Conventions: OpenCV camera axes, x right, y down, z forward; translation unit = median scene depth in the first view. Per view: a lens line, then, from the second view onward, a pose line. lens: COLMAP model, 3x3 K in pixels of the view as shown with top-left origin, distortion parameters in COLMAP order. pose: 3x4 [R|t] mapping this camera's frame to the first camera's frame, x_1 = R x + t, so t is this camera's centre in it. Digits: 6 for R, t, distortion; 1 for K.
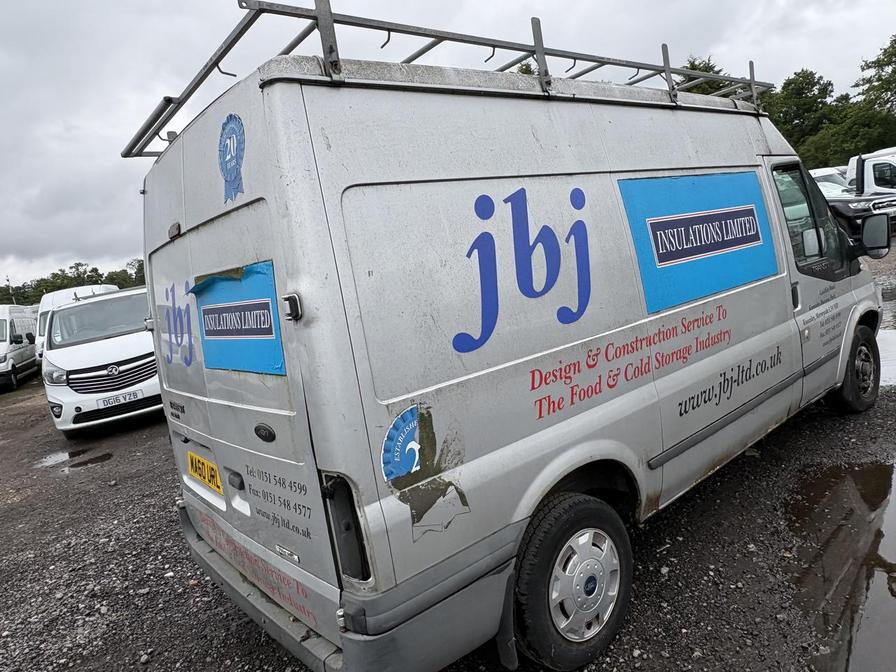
lens RADIAL K [[583.4, 0, 451.0], [0, 583.4, 341.6], [0, 0, 1]] dist [-0.002200, 0.002005]
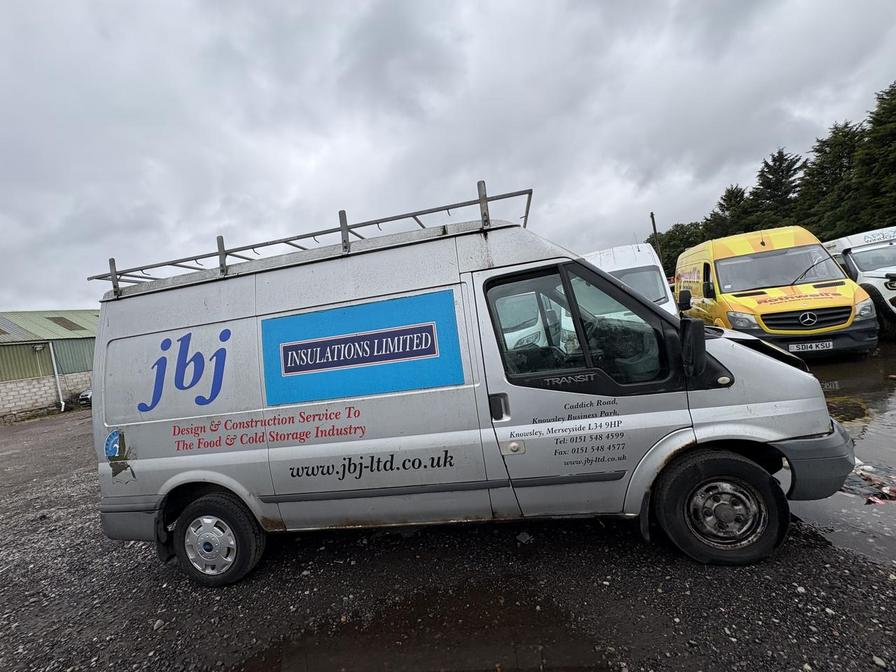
lens RADIAL K [[356.3, 0, 447.5], [0, 356.3, 337.5], [0, 0, 1]] dist [0.001606, -0.001234]
pose [[0.667393, 0.087538, -0.739543, 1.387770], [-0.063205, 0.996142, 0.060873, -0.327252], [0.742019, 0.006116, 0.670351, 0.729527]]
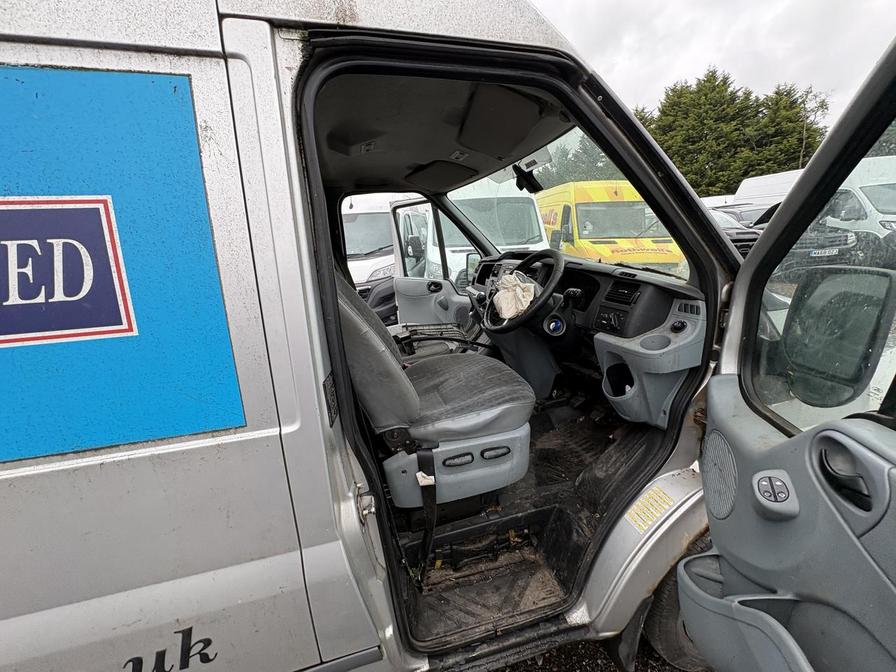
lens RADIAL K [[356.3, 0, 447.5], [0, 356.3, 337.5], [0, 0, 1]] dist [0.001606, -0.001234]
pose [[0.902319, 0.224718, -0.367861, 0.986869], [-0.157173, 0.966131, 0.204662, -0.303231], [0.401394, -0.126853, 0.907079, 1.186139]]
